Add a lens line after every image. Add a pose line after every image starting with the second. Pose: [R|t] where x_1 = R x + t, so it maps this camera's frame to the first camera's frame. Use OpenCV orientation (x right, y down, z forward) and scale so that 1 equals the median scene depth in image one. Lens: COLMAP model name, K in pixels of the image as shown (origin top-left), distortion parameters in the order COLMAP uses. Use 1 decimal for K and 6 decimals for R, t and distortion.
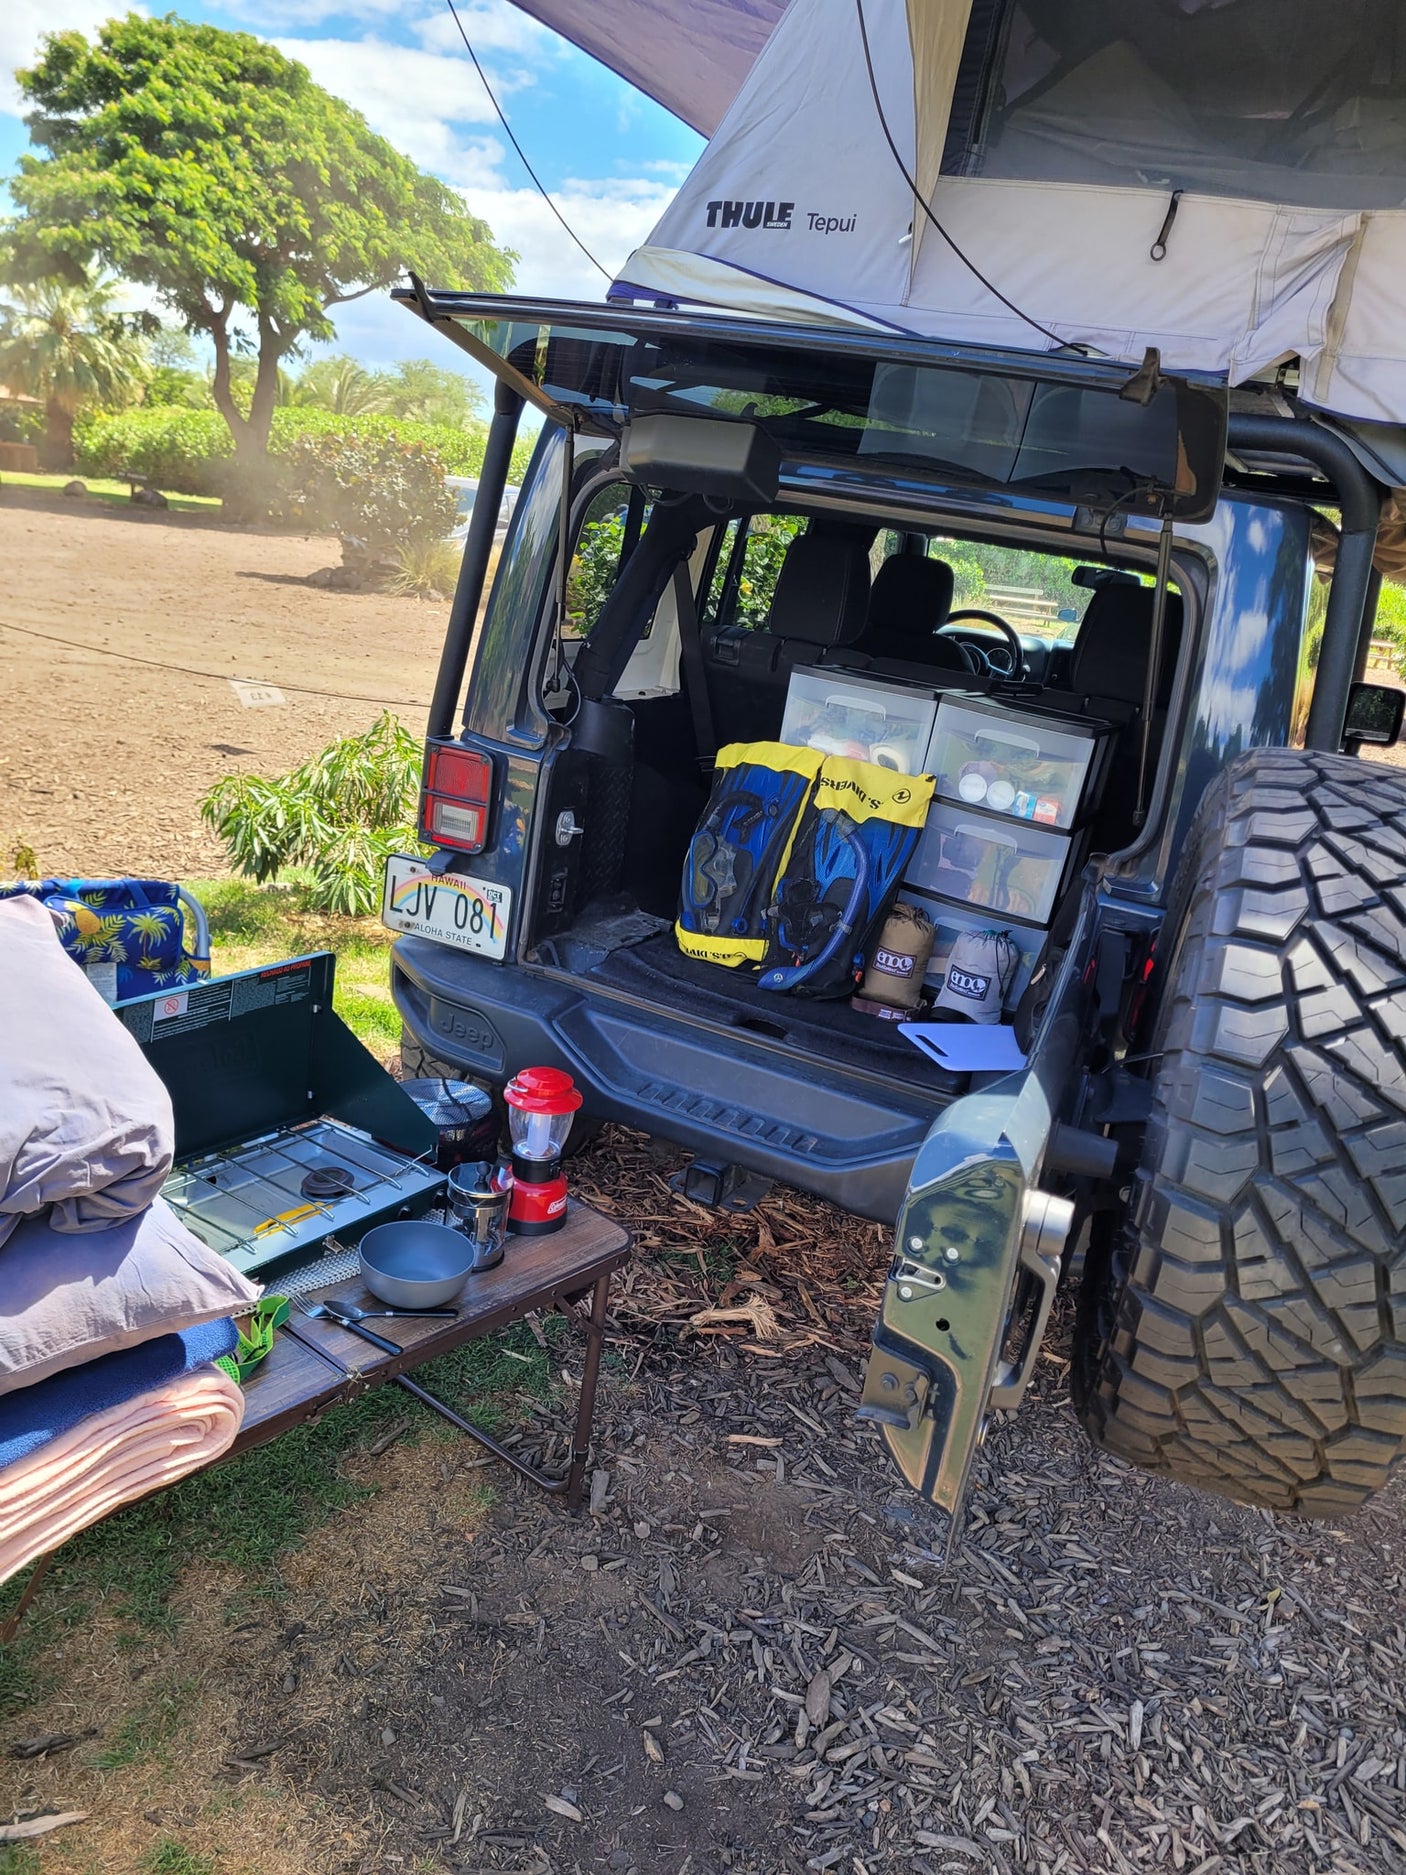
lens RADIAL K [[1432.9, 0, 707.7], [0, 1432.9, 919.7], [0, 0, 1]] dist [0.060991, -0.059689]
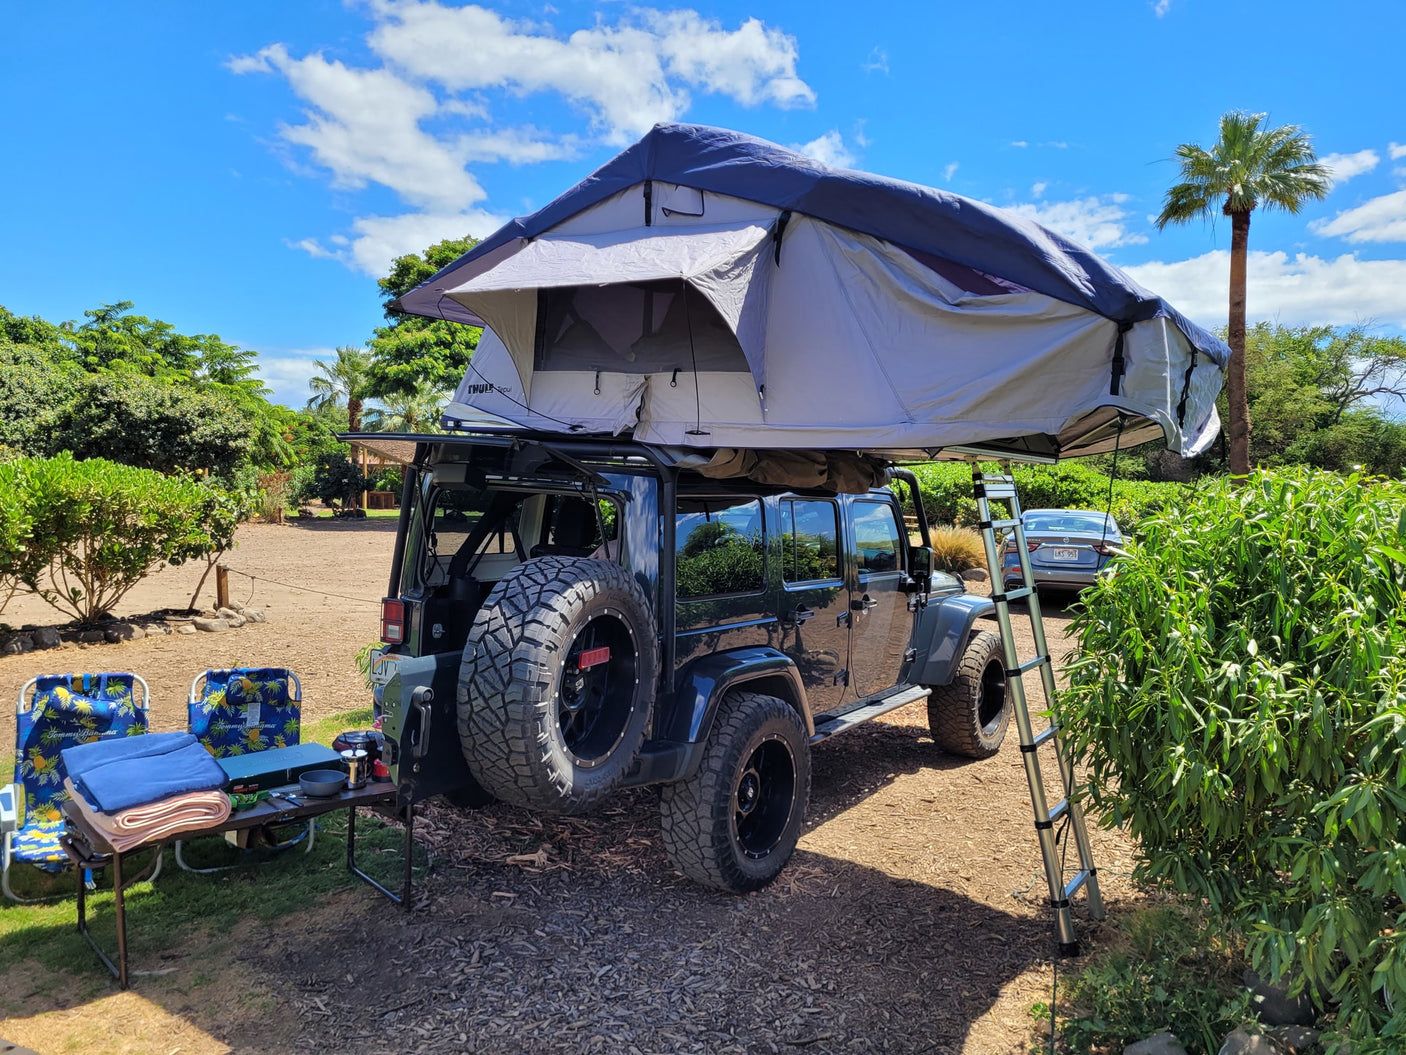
lens RADIAL K [[1088.5, 0, 695.1], [0, 1088.5, 521.4], [0, 0, 1]] dist [0.074822, -0.060571]
pose [[0.981082, -0.095409, -0.168450, 0.080964], [0.050475, 0.966093, -0.253213, 0.030441], [0.186897, 0.239920, 0.952632, -0.085977]]
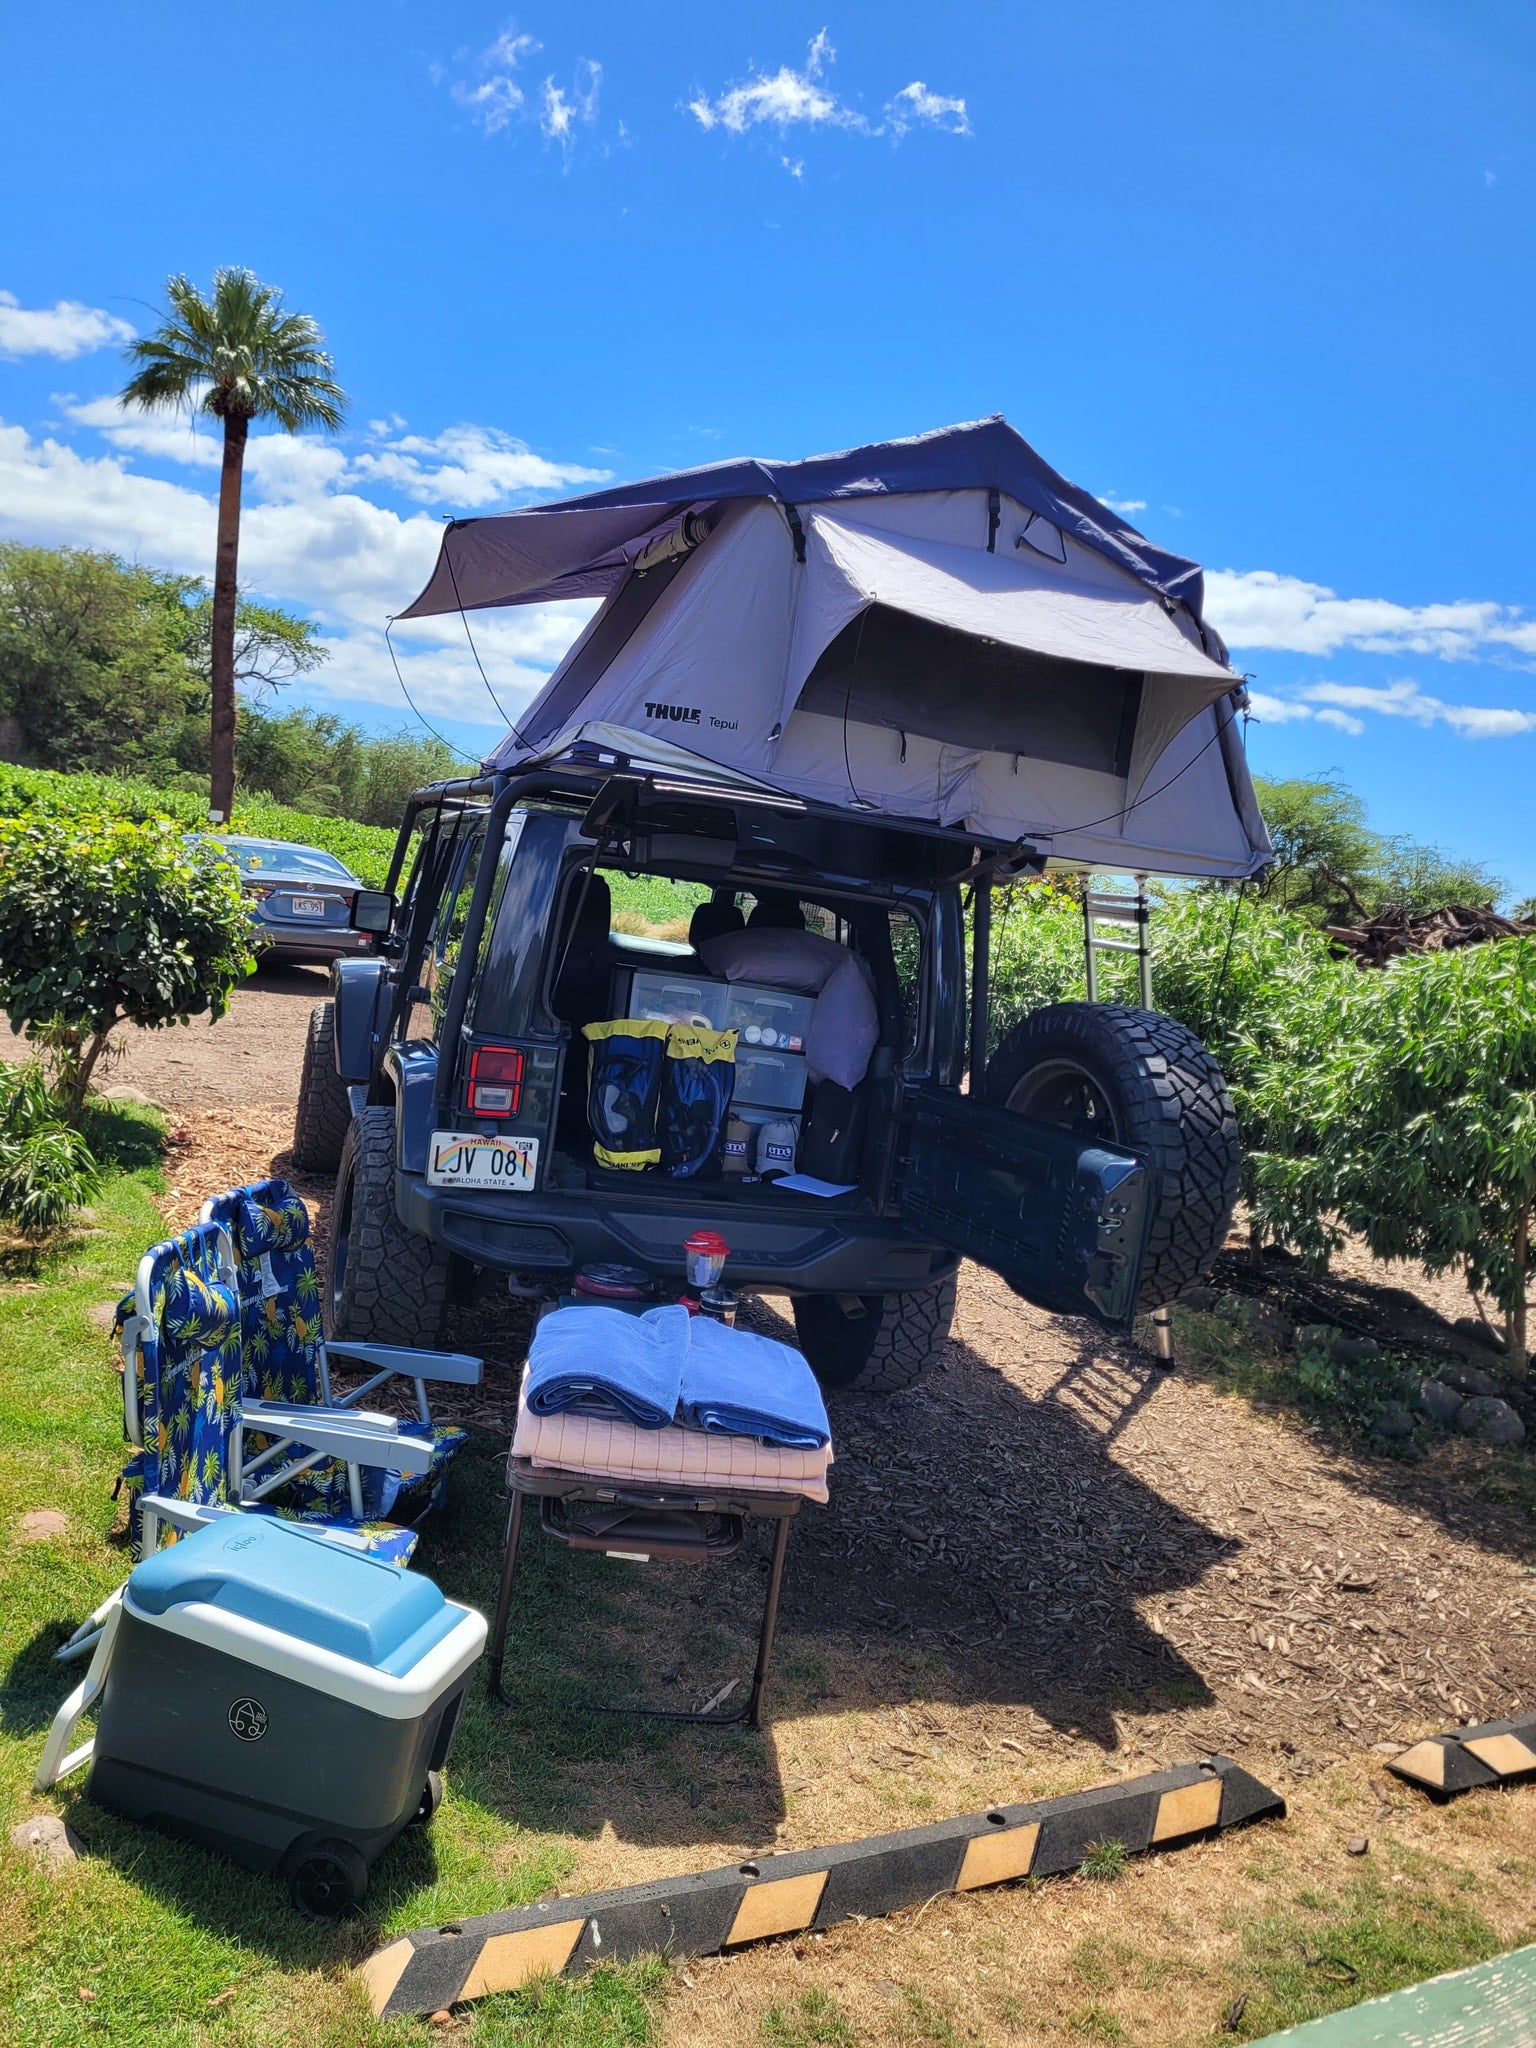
lens RADIAL K [[1585.5, 0, 759.3], [0, 1585.5, 1002.2], [0, 0, 1]] dist [0.074822, -0.060571]
pose [[0.712790, -0.094877, 0.694931, -0.135134], [0.160614, 0.986560, -0.030049, -0.009257], [-0.682740, 0.133035, 0.718449, -0.039078]]
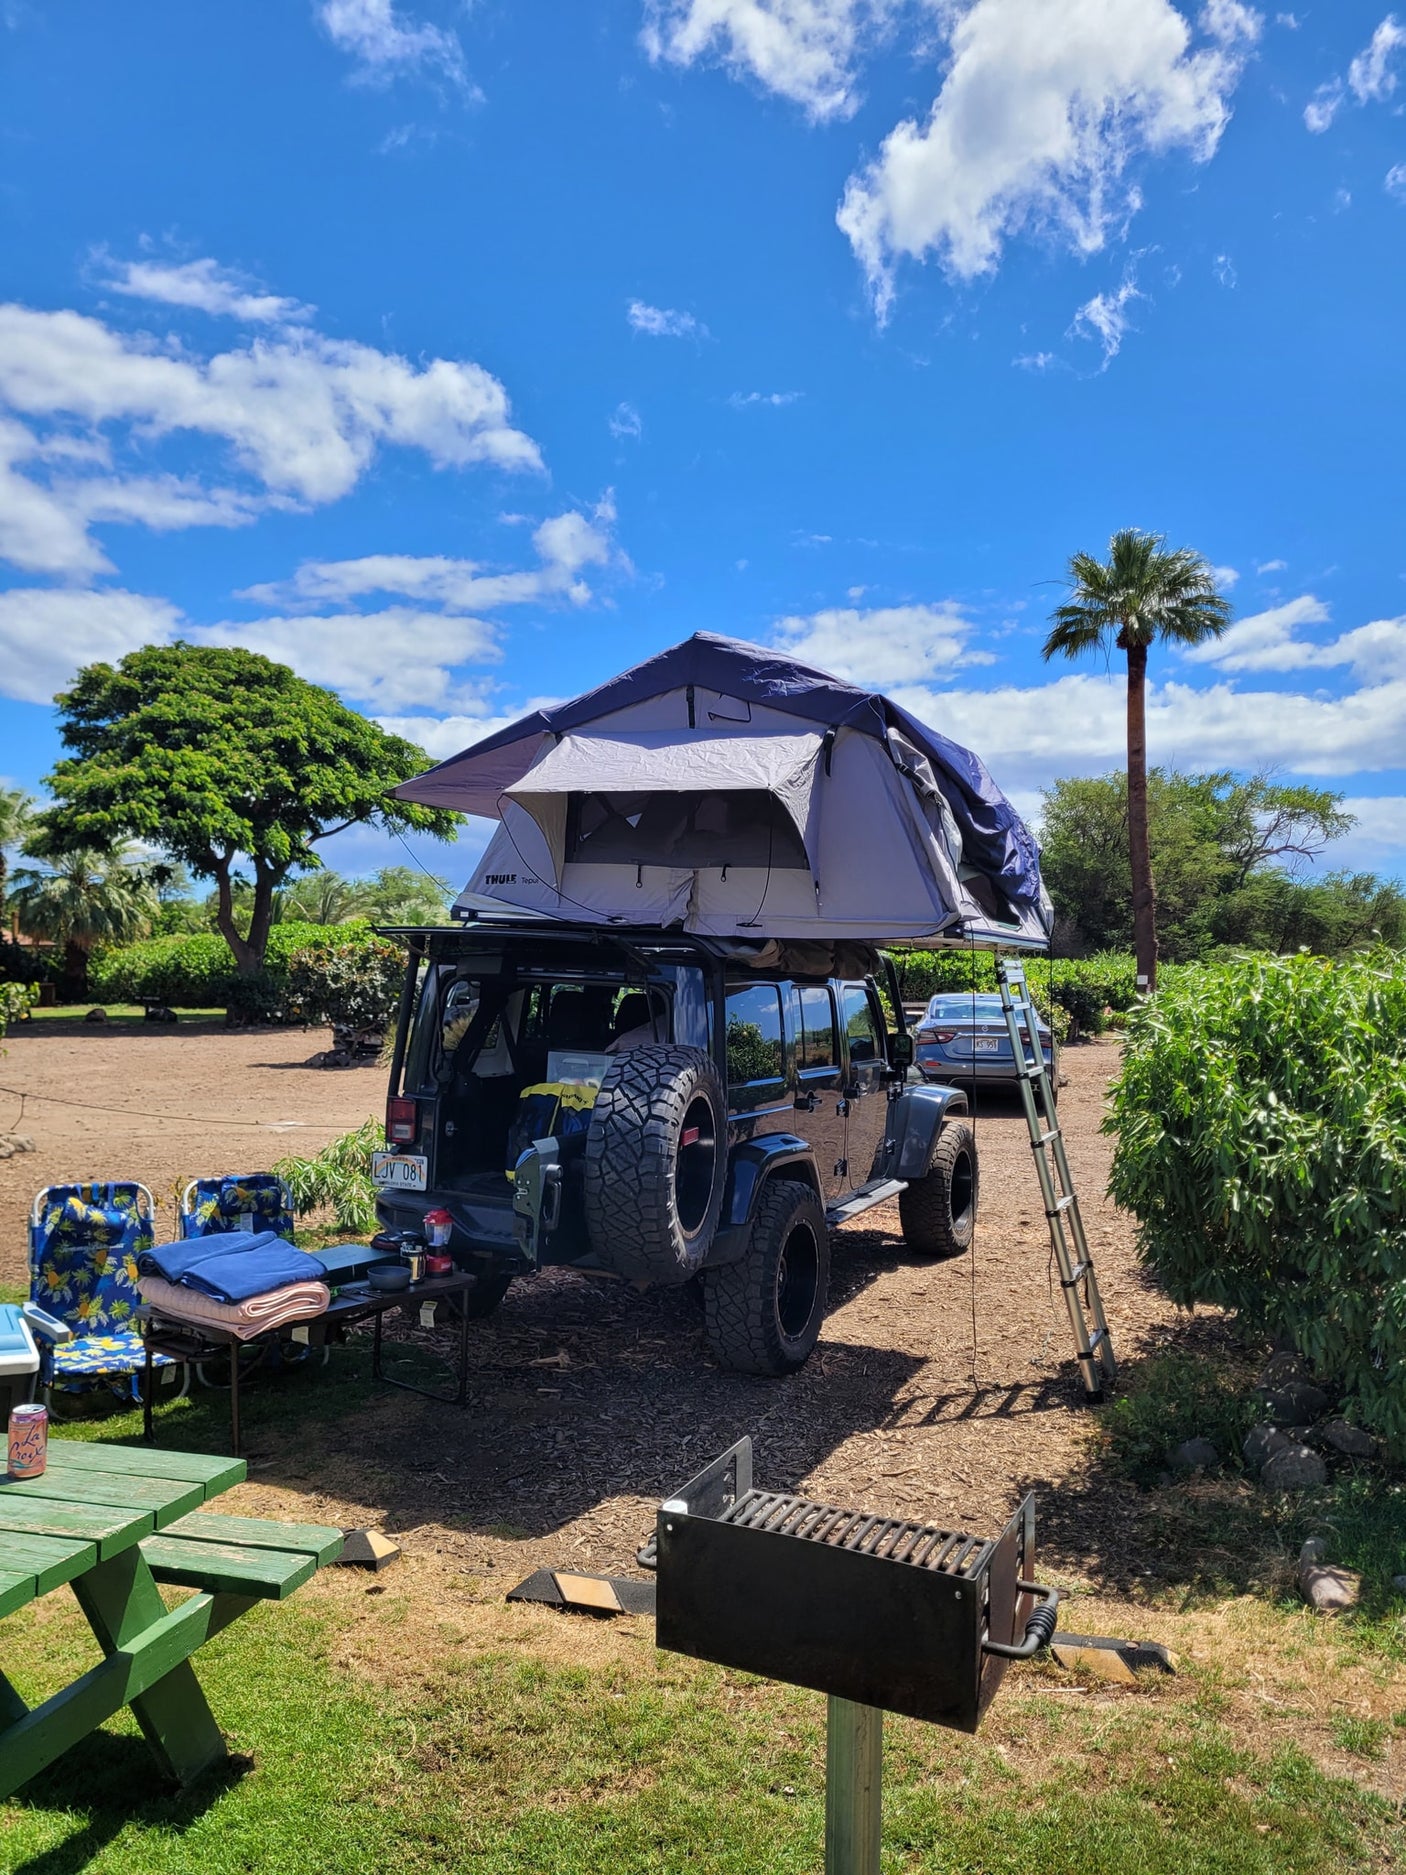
lens RADIAL K [[1467.5, 0, 701.1], [0, 1467.5, 949.3], [0, 0, 1]] dist [0.073992, -0.001320]
pose [[0.993635, -0.111937, 0.012605, 0.037942], [0.110943, 0.953099, -0.281592, 0.046581], [0.019507, 0.281198, 0.959451, -0.166279]]
